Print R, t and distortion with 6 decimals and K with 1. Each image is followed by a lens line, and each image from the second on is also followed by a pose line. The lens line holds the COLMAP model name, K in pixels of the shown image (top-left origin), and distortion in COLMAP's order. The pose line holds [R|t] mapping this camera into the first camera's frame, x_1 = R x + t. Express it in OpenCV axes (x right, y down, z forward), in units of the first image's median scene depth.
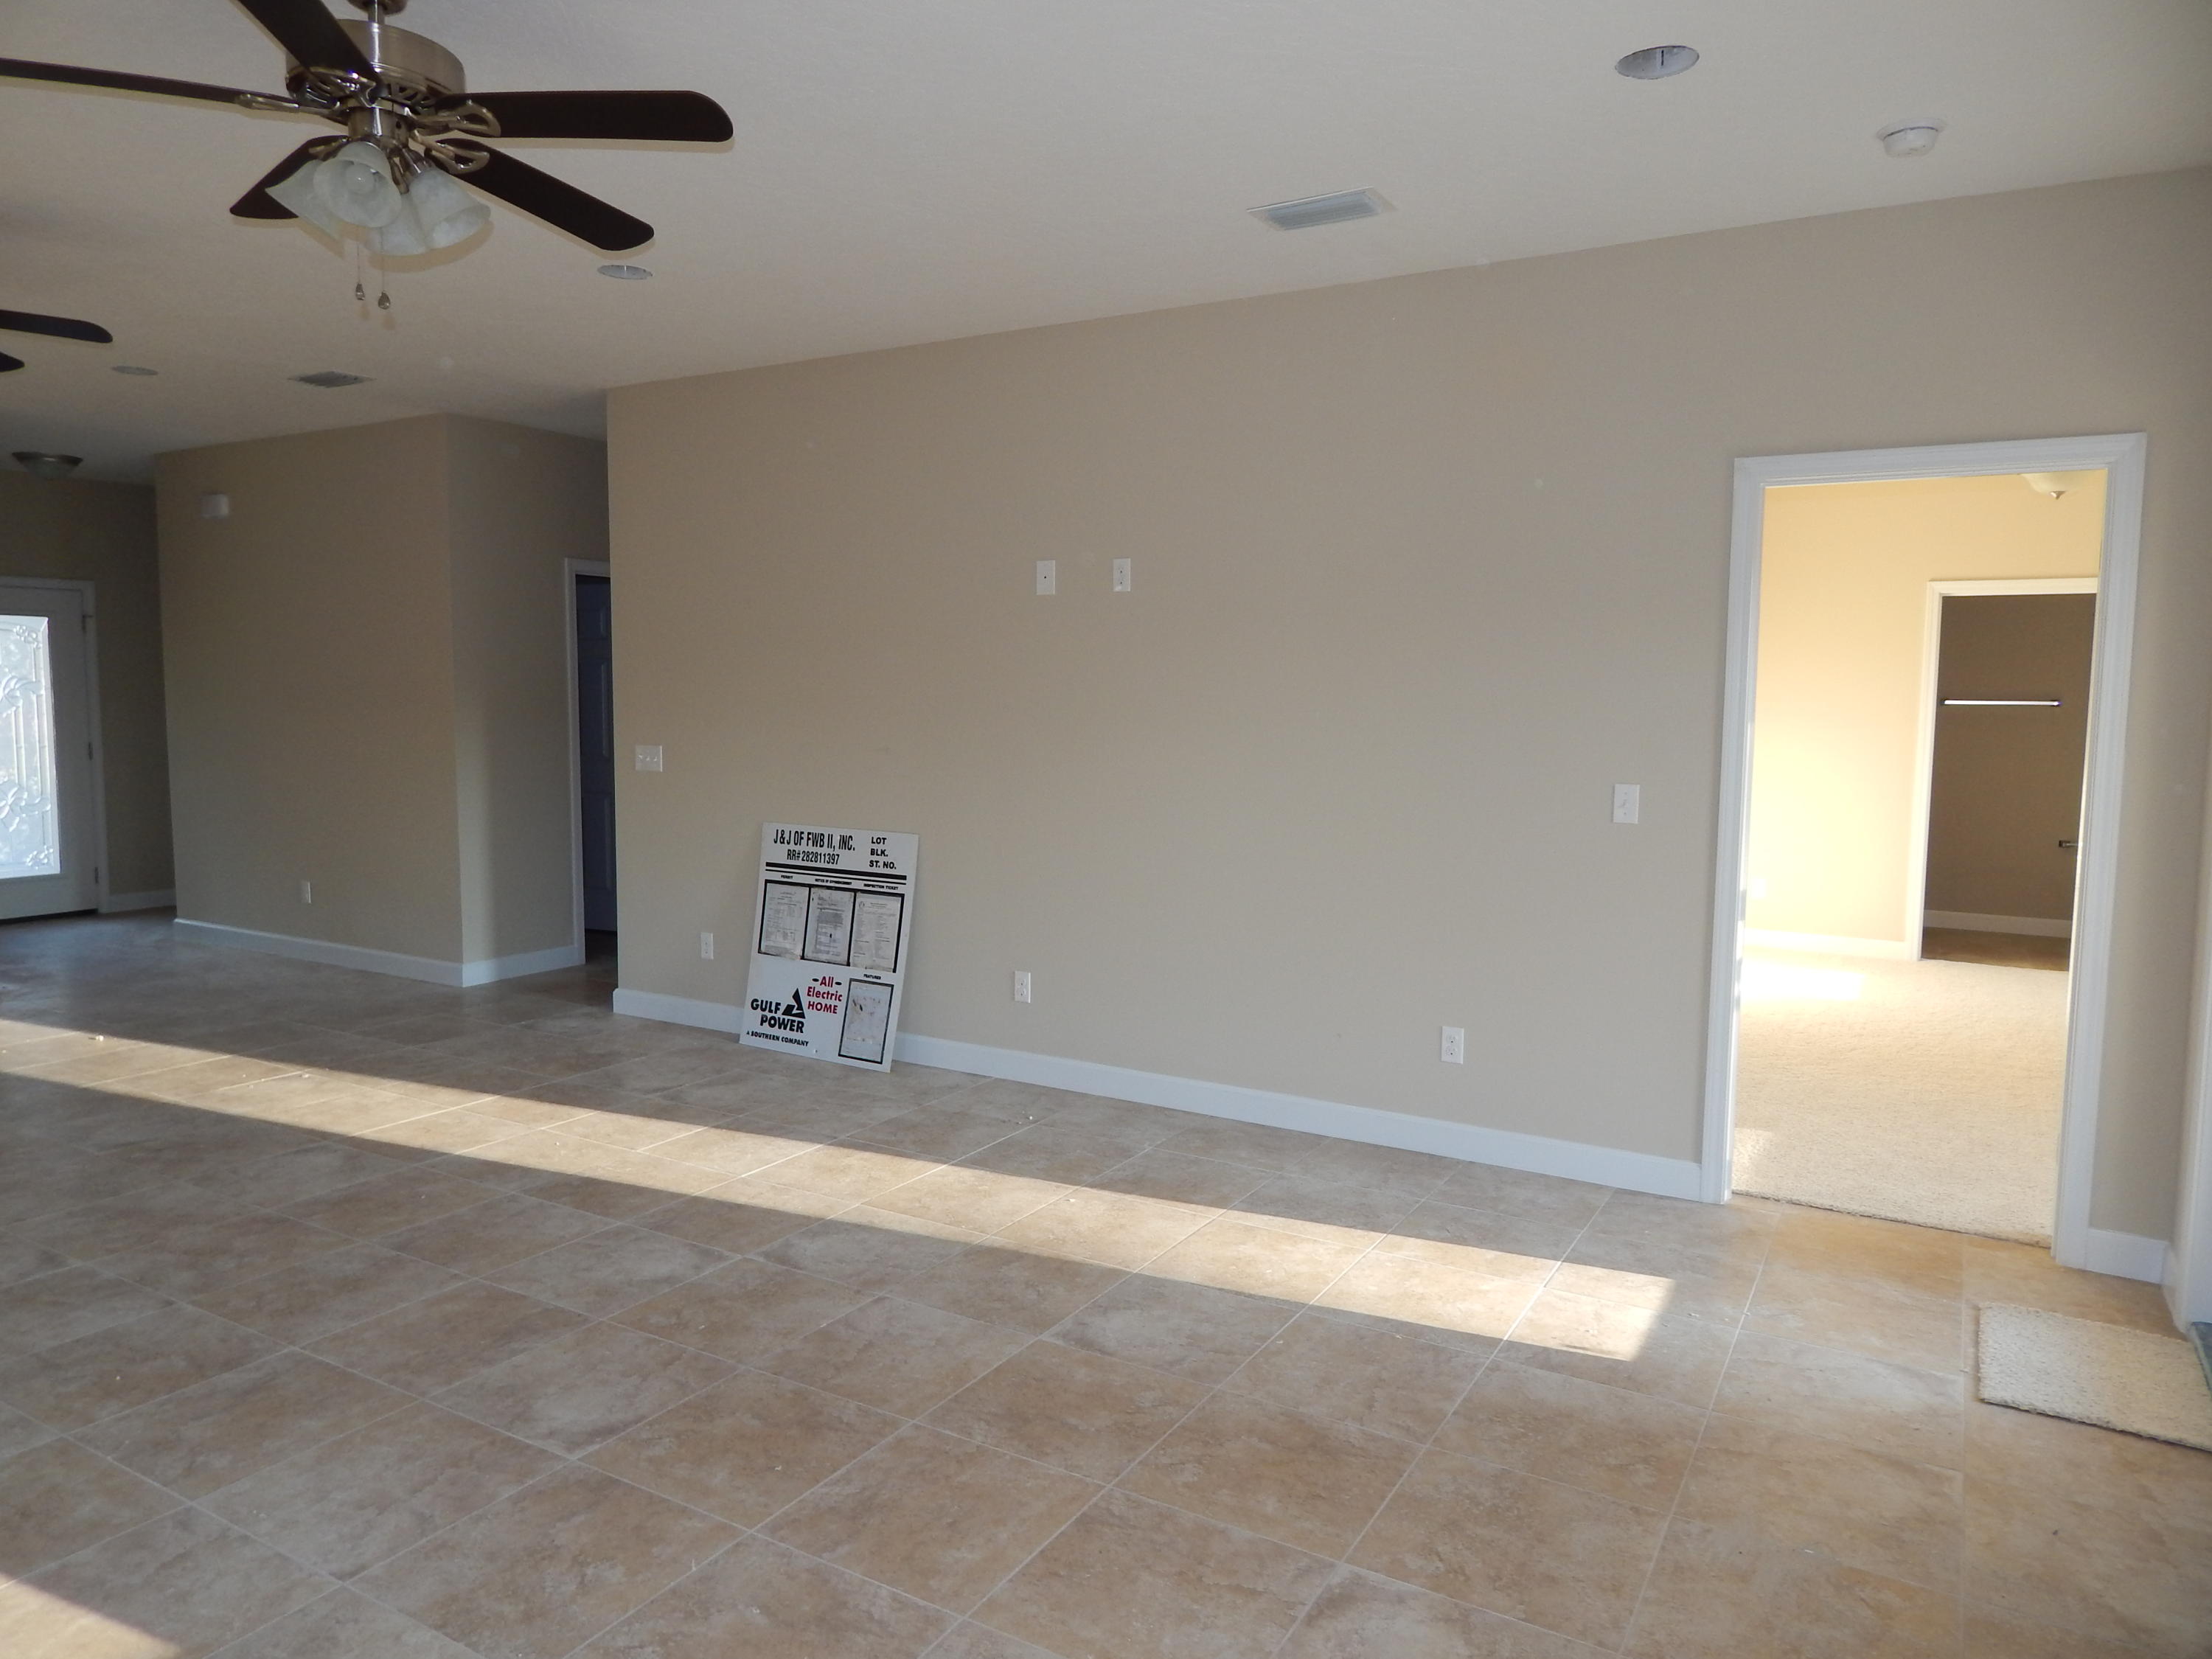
lens RADIAL K [[1456.9, 0, 1107.1], [0, 1456.9, 838.0], [0, 0, 1]] dist [-0.000464, -0.003587]
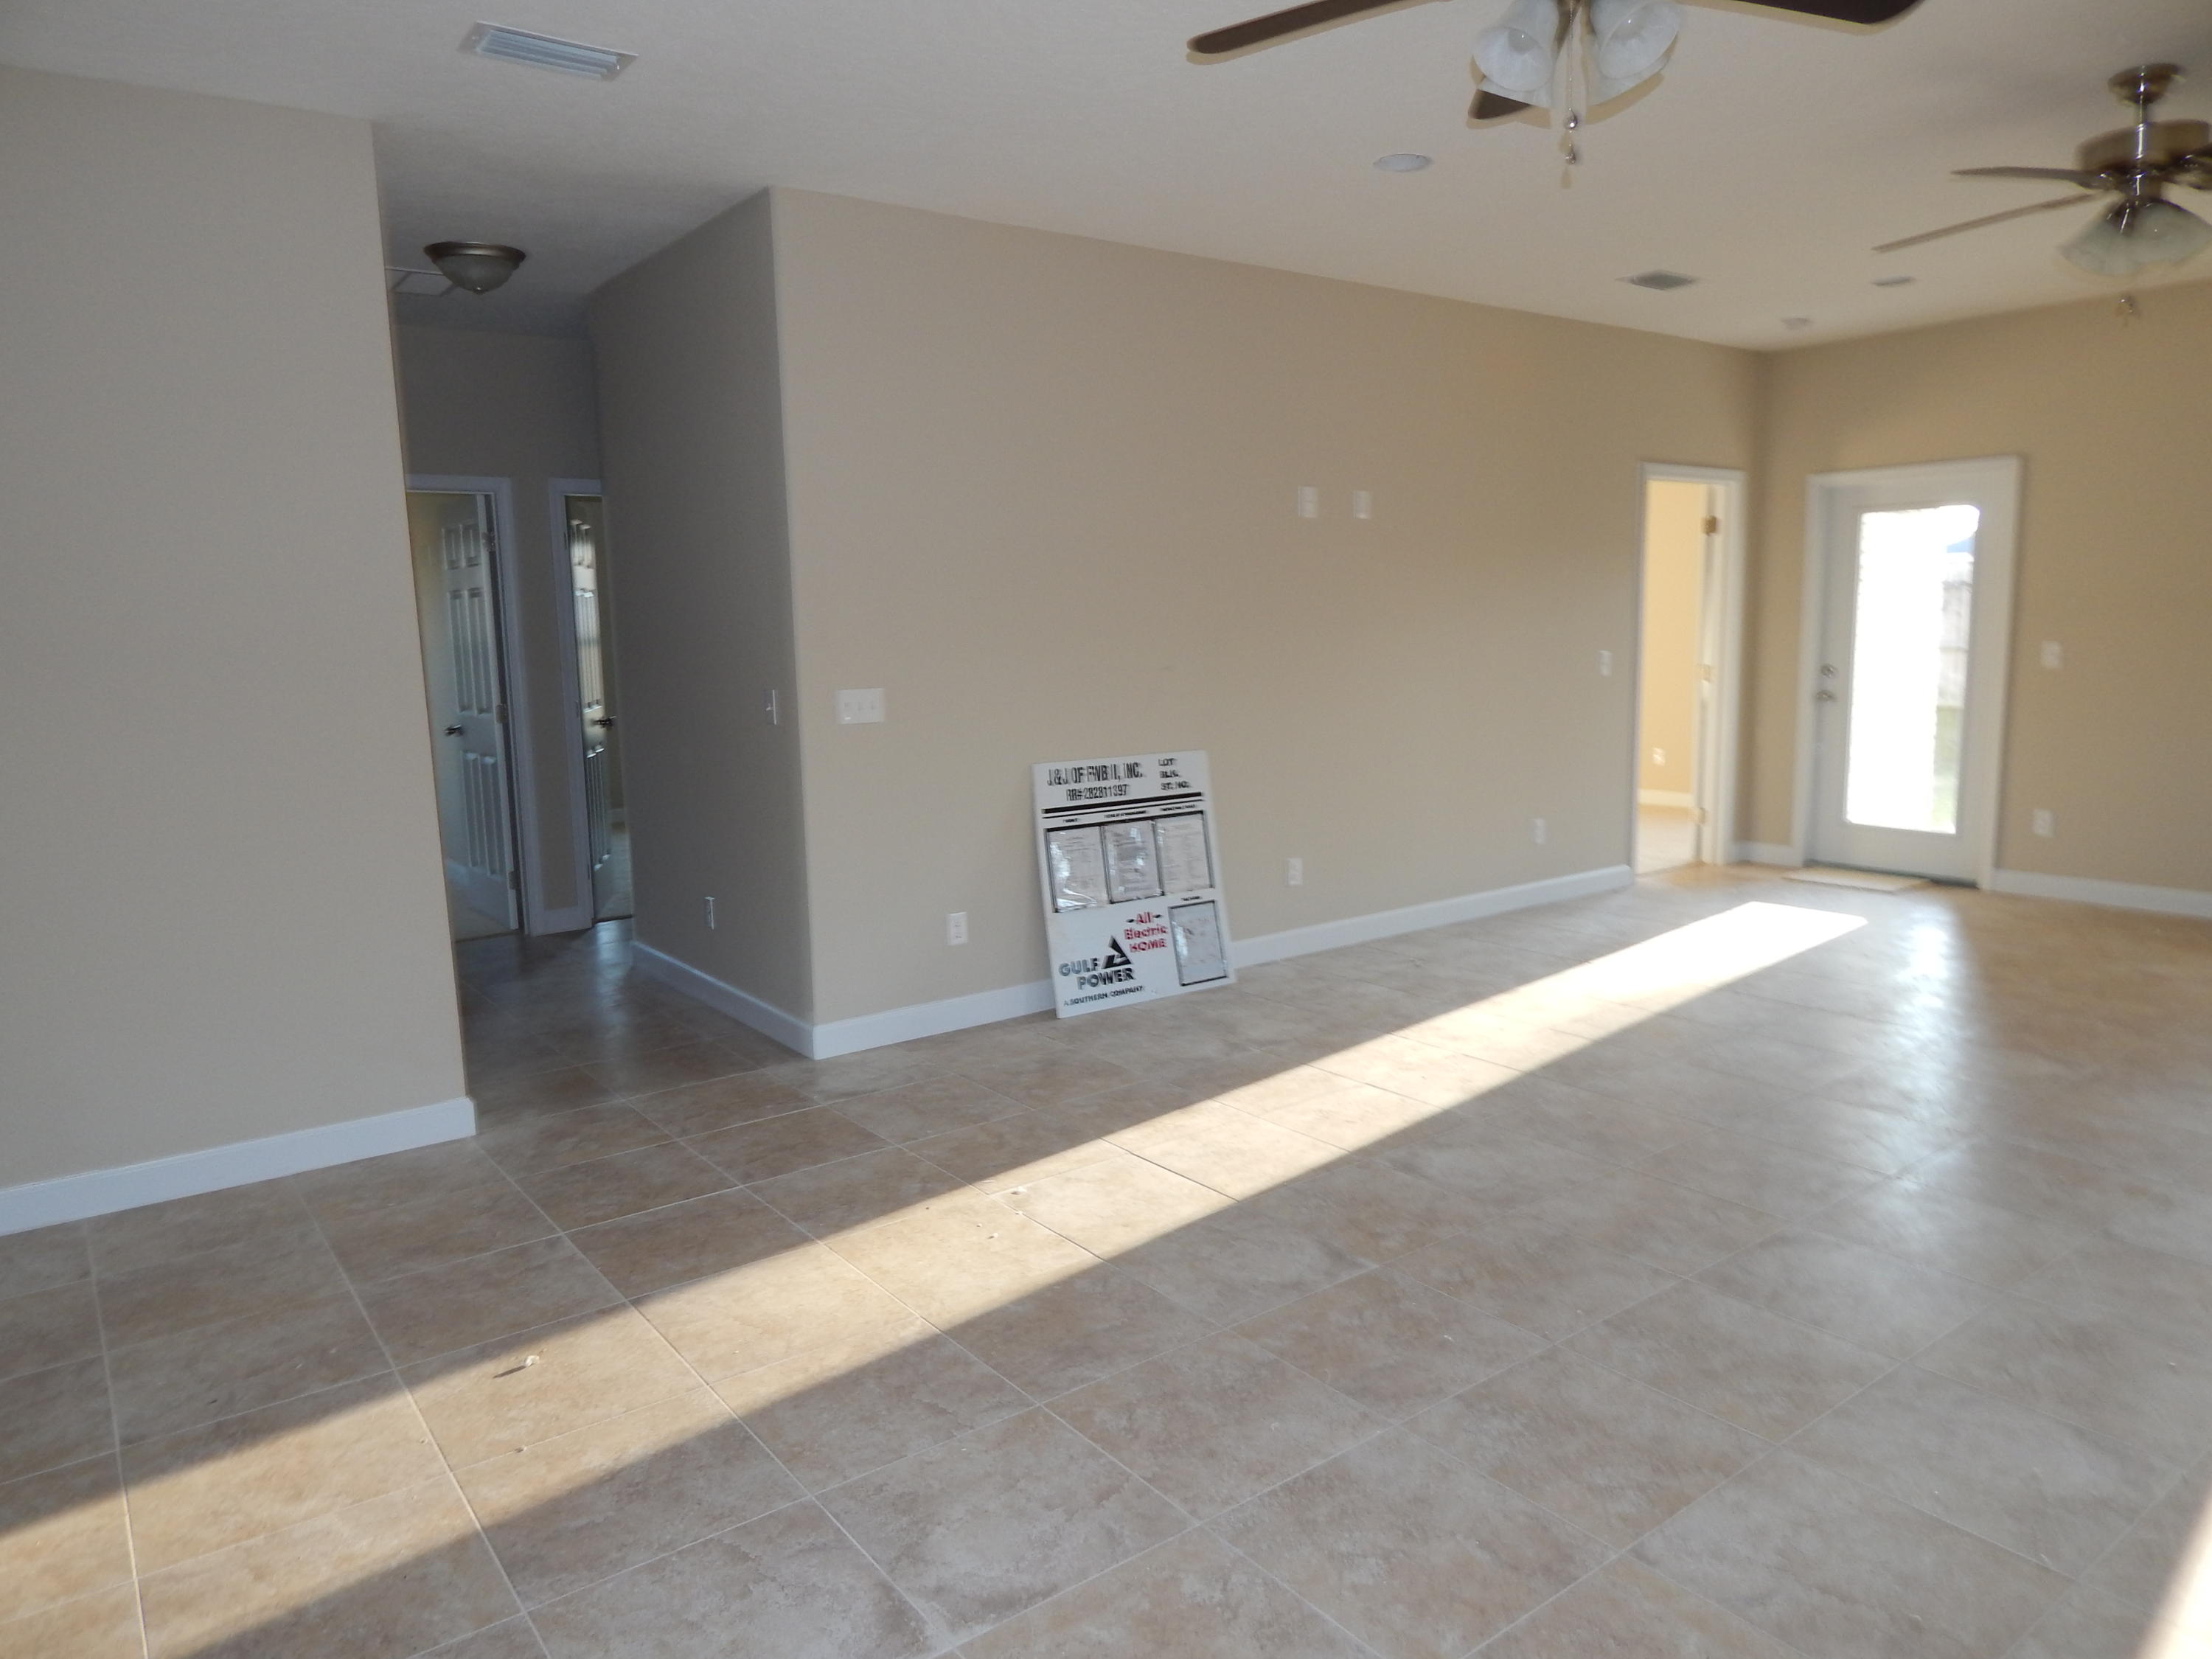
lens RADIAL K [[1456.9, 0, 1114.9], [0, 1456.9, 834.0], [0, 0, 1]] dist [-0.000464, -0.003587]
pose [[0.383865, -0.153384, 0.910561, -1.077065], [0.116723, 0.986257, 0.116928, -0.069786], [-0.915982, 0.061399, 0.396493, 0.655001]]
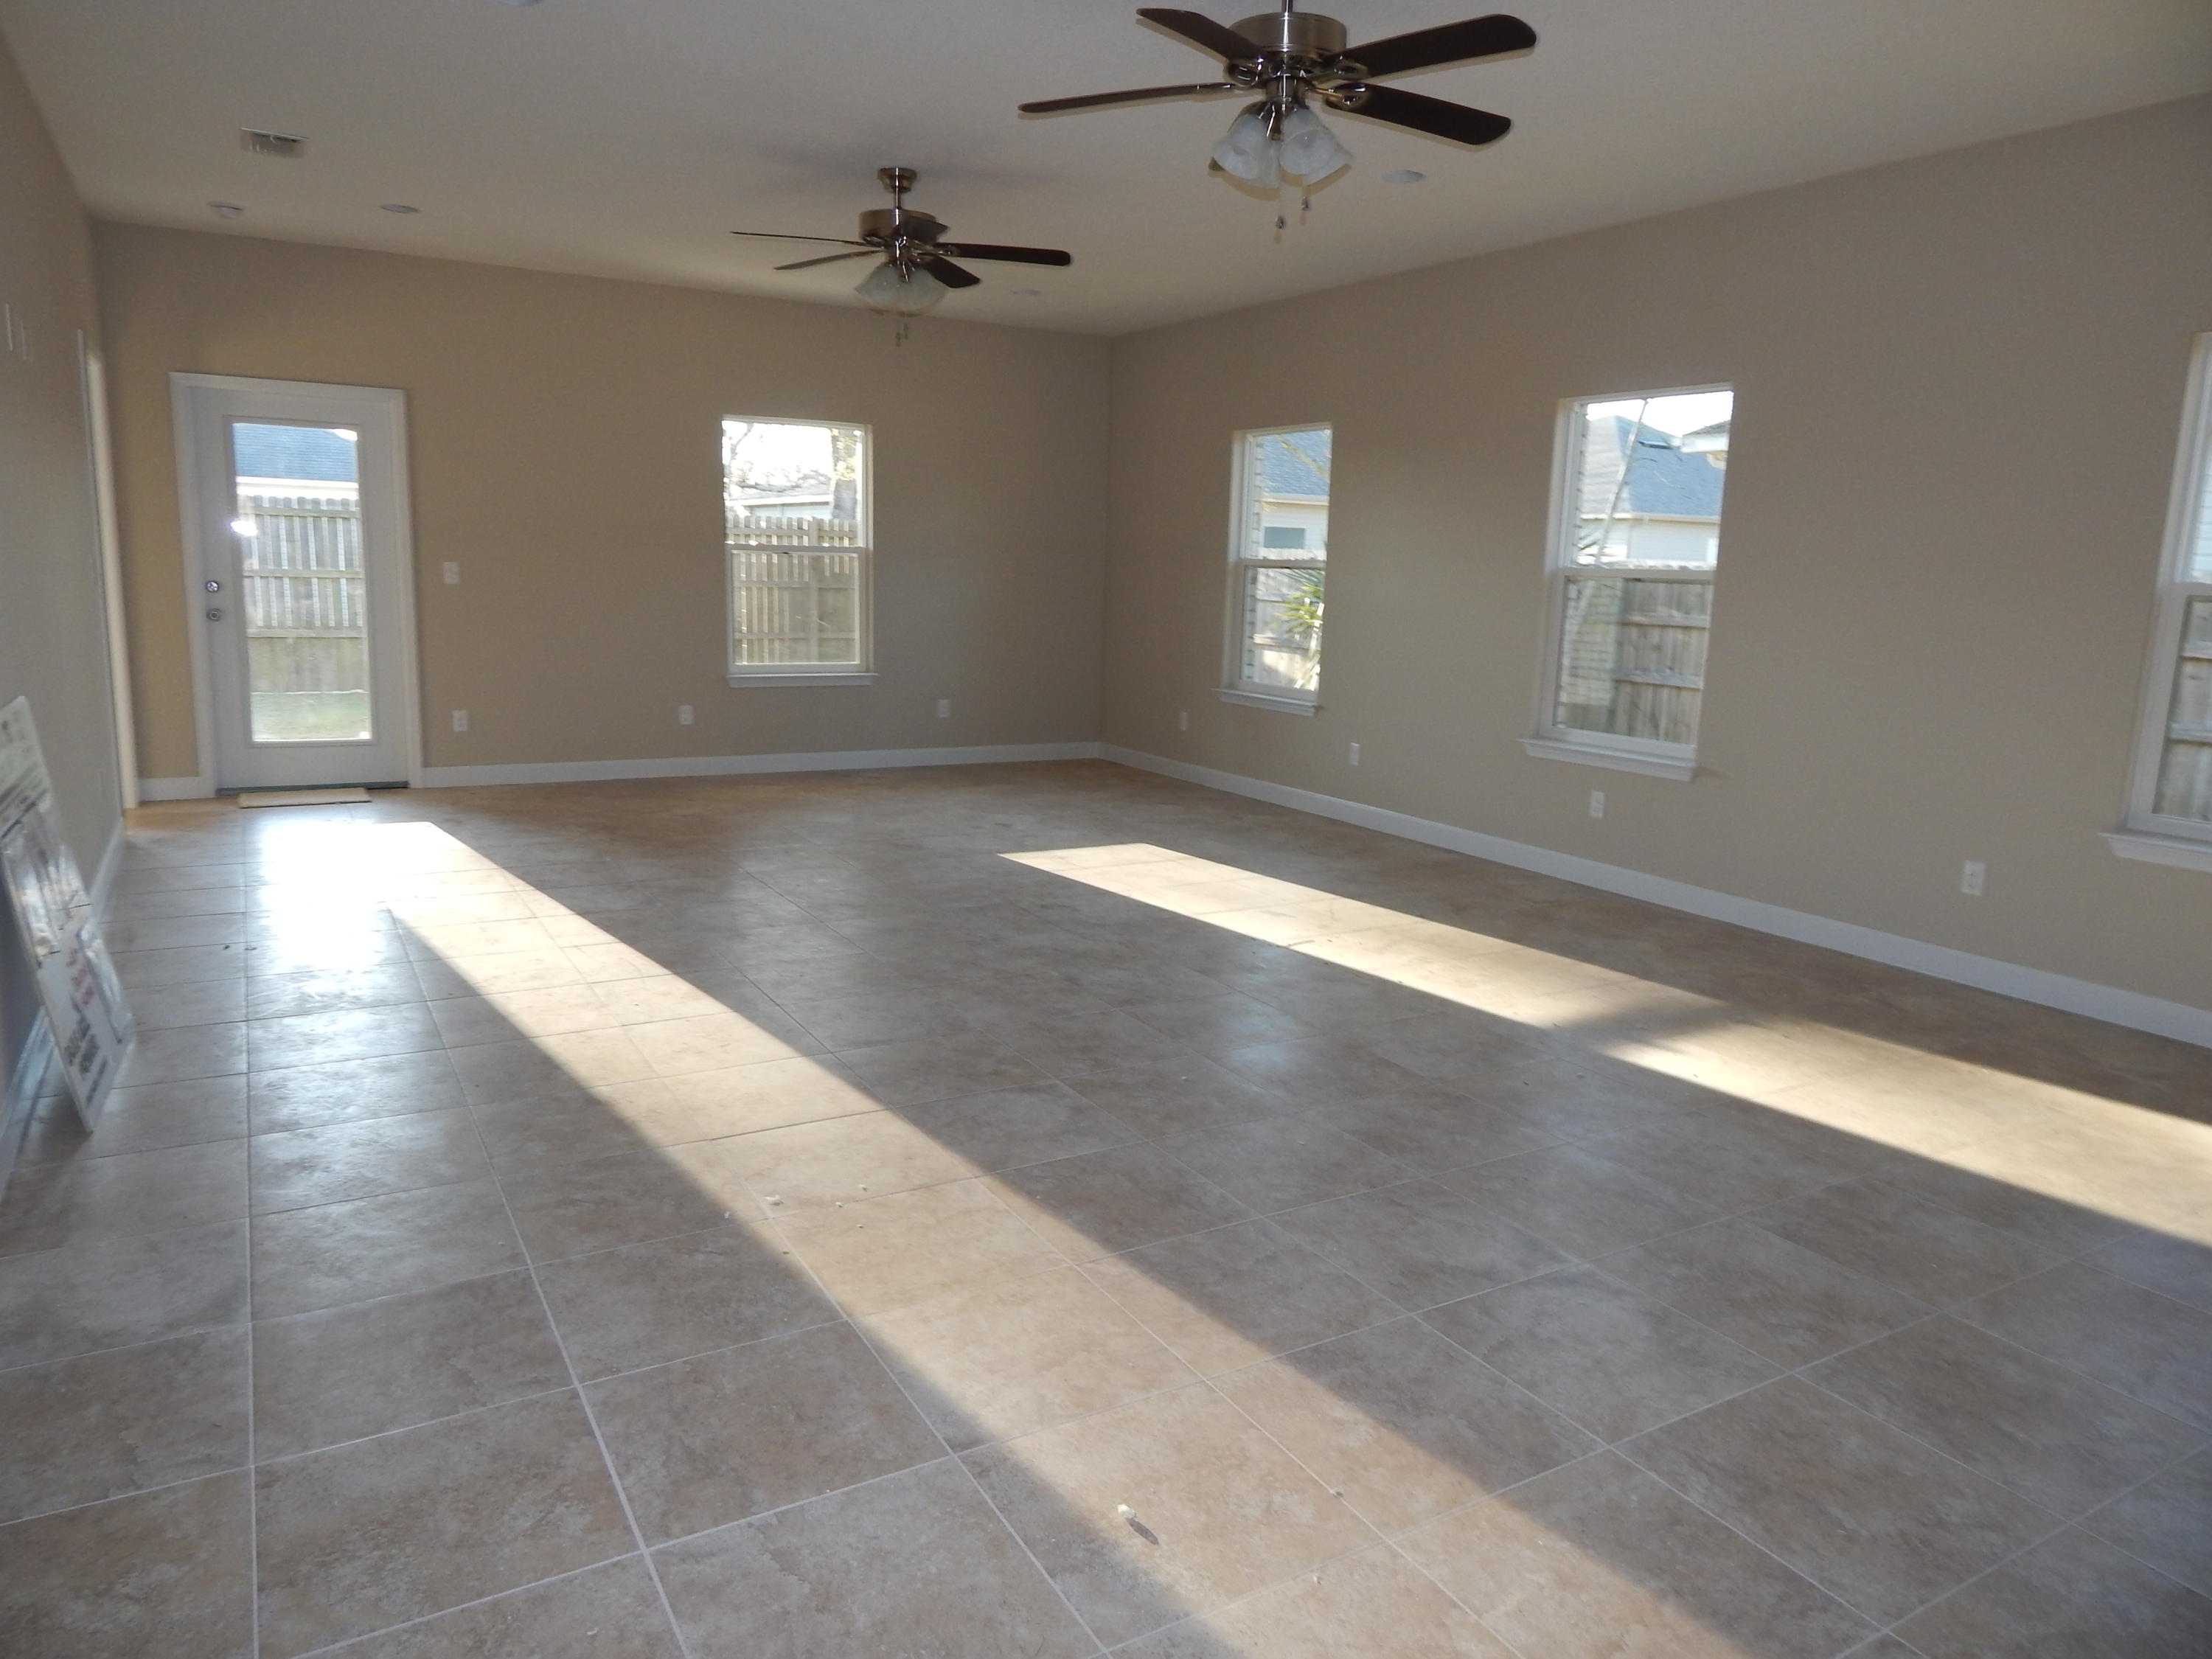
lens RADIAL K [[1456.9, 0, 1103.0], [0, 1456.9, 815.7], [0, 0, 1]] dist [-0.000464, -0.003587]
pose [[-0.869907, -0.123111, 0.477603, -0.874192], [0.007956, 0.964718, 0.263166, -0.120130], [-0.493151, 0.232730, -0.838236, 1.316542]]
